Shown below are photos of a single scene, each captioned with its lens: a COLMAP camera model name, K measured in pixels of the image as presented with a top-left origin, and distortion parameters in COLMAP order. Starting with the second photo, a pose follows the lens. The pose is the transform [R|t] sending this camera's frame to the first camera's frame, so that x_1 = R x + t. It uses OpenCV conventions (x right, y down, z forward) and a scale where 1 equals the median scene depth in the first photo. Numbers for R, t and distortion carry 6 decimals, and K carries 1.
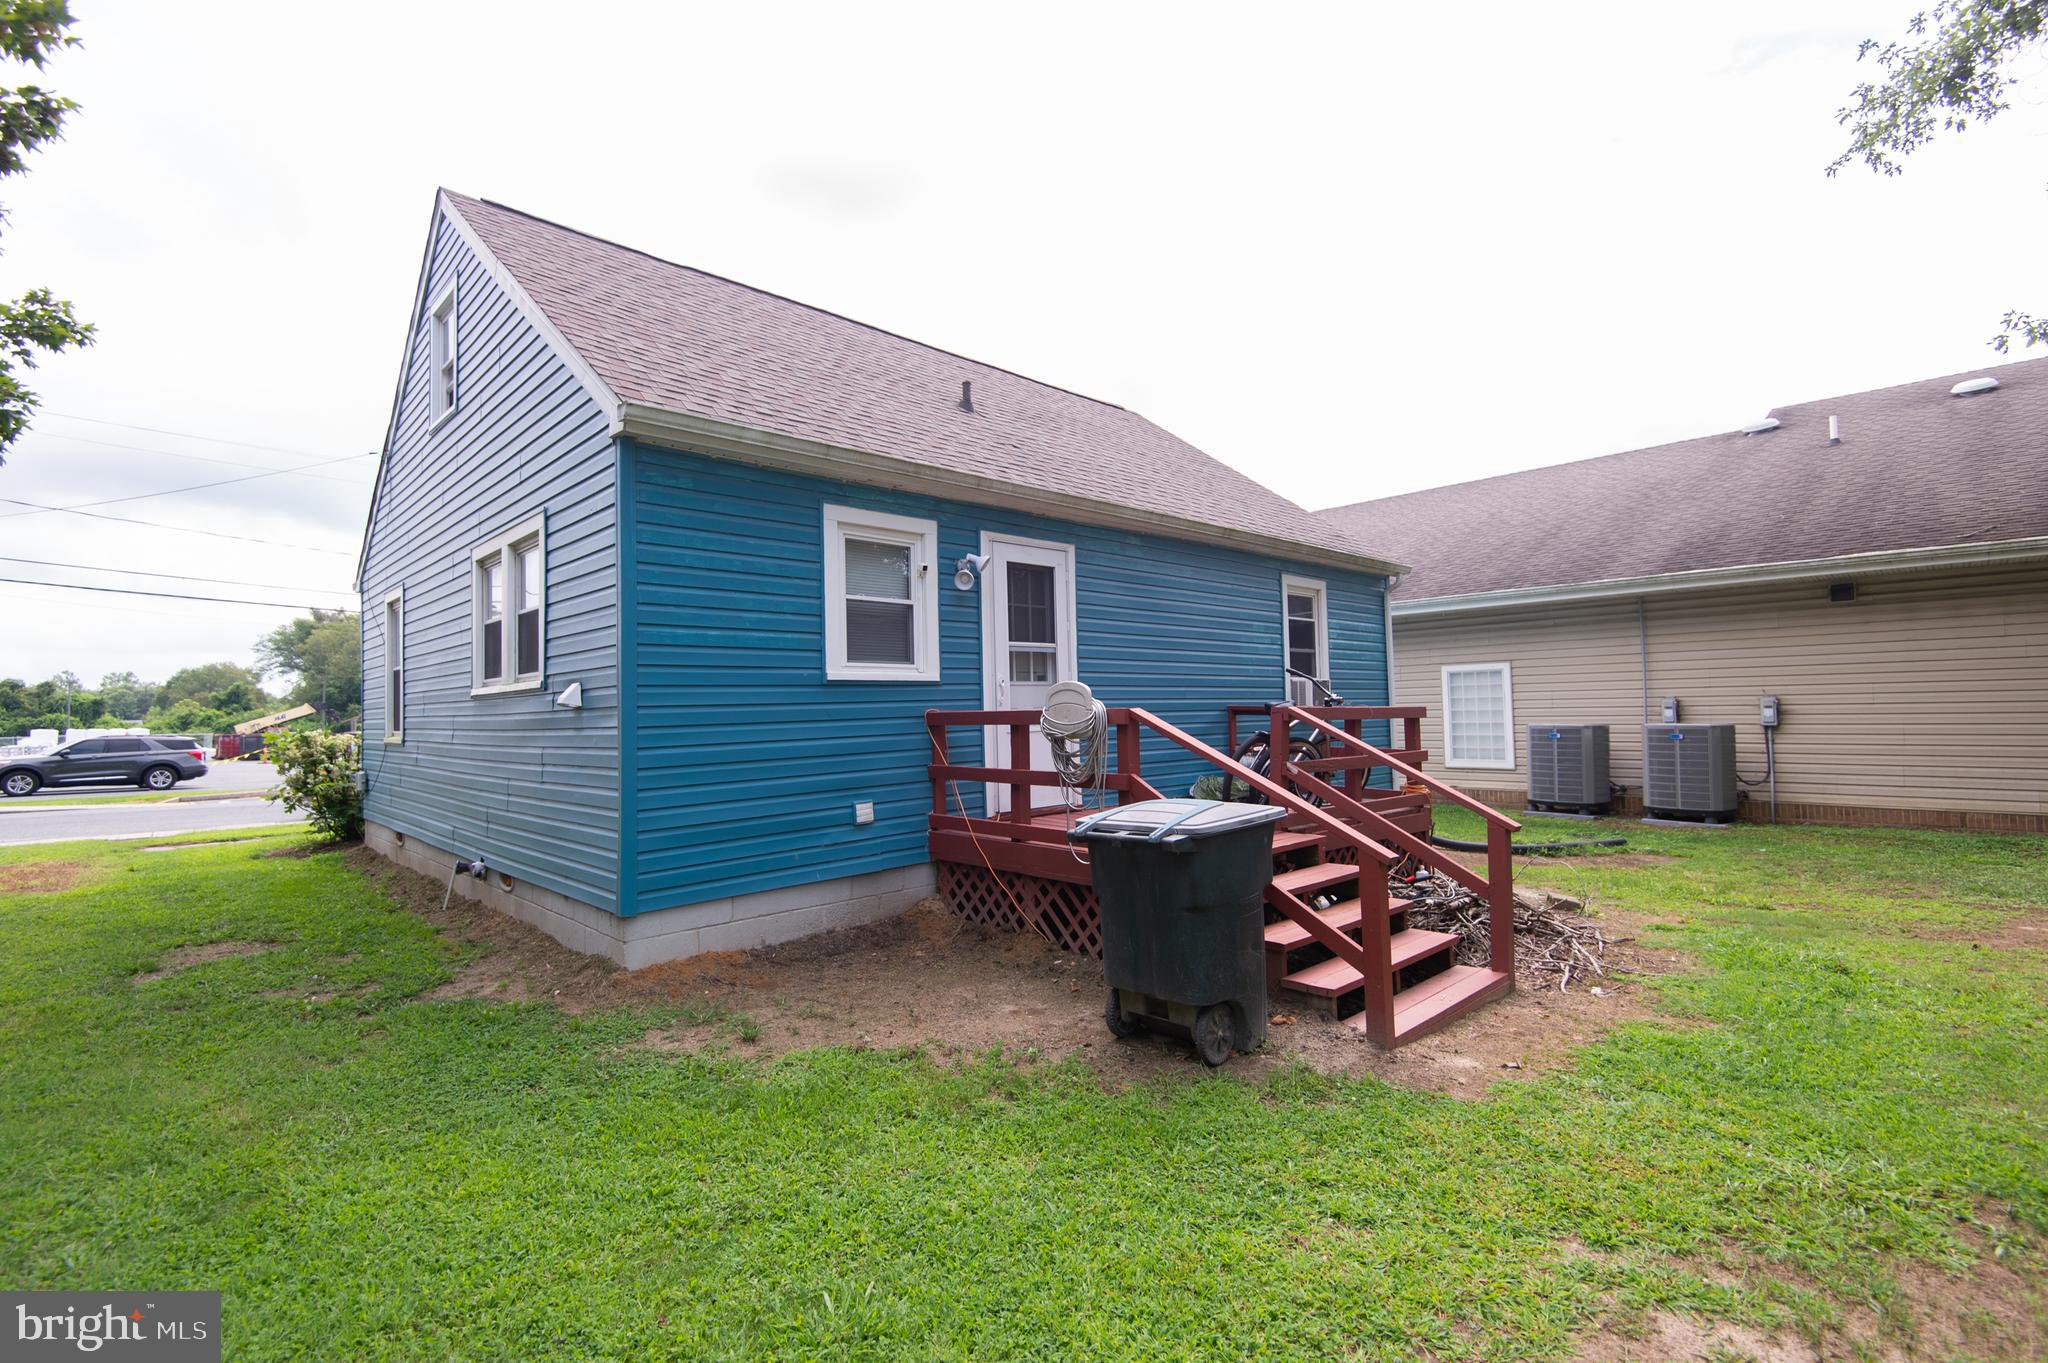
lens RADIAL K [[937.5, 0, 1025.8], [0, 937.5, 685.0], [0, 0, 1]] dist [0.016632, -0.000067]
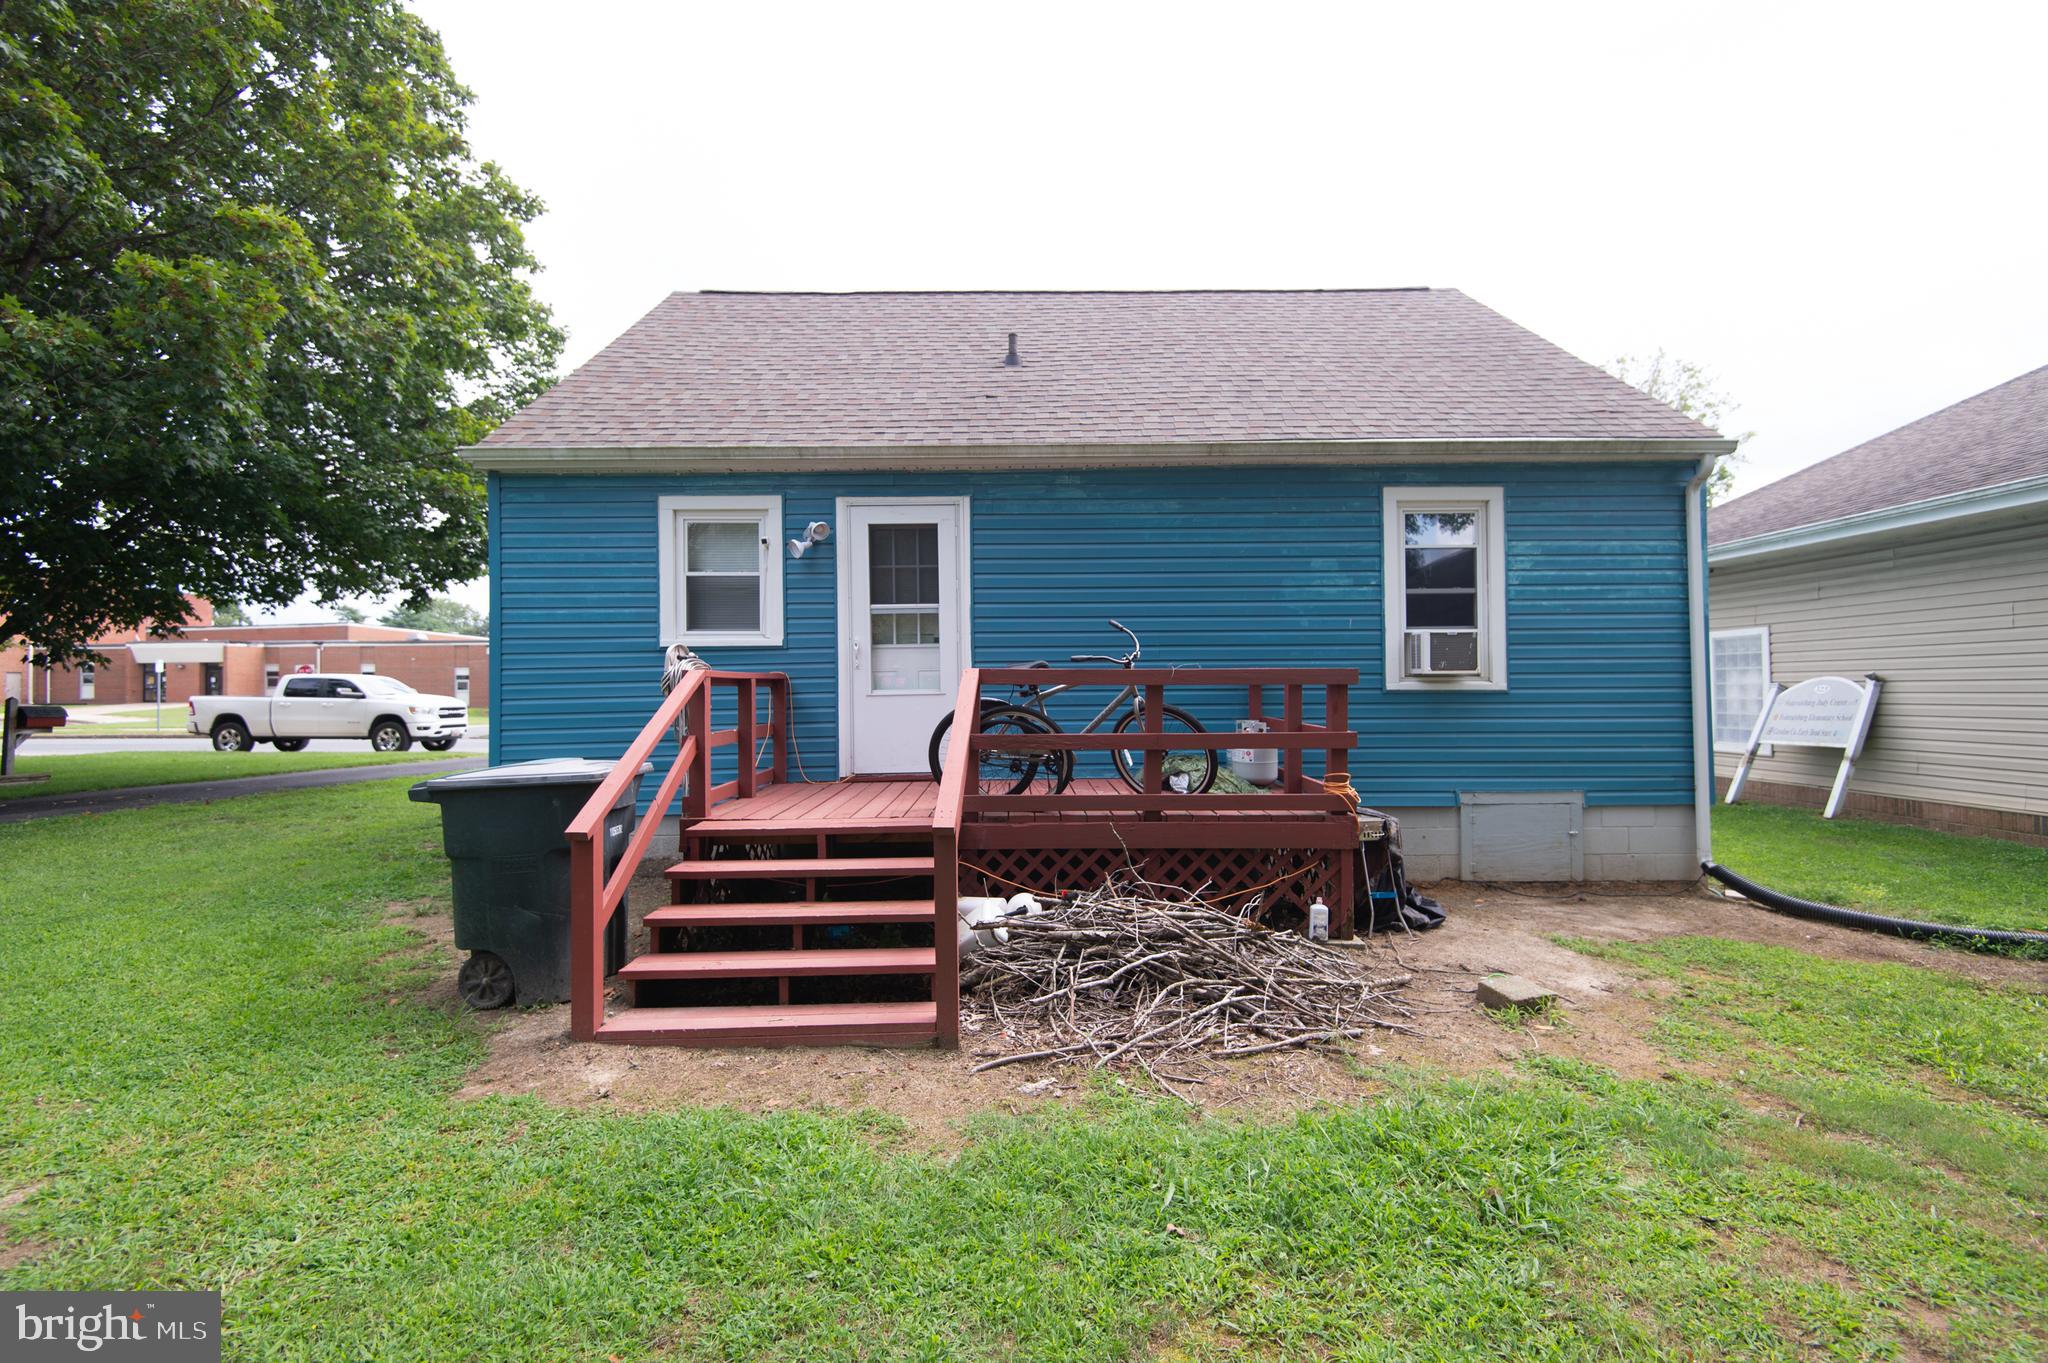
lens RADIAL K [[937.5, 0, 1015.5], [0, 937.5, 682.7], [0, 0, 1]] dist [0.016632, -0.000067]
pose [[0.728327, 0.012848, -0.685109, 0.835996], [0.012452, 0.999411, 0.031980, 0.007536], [0.685116, -0.031823, 0.727738, 0.397554]]
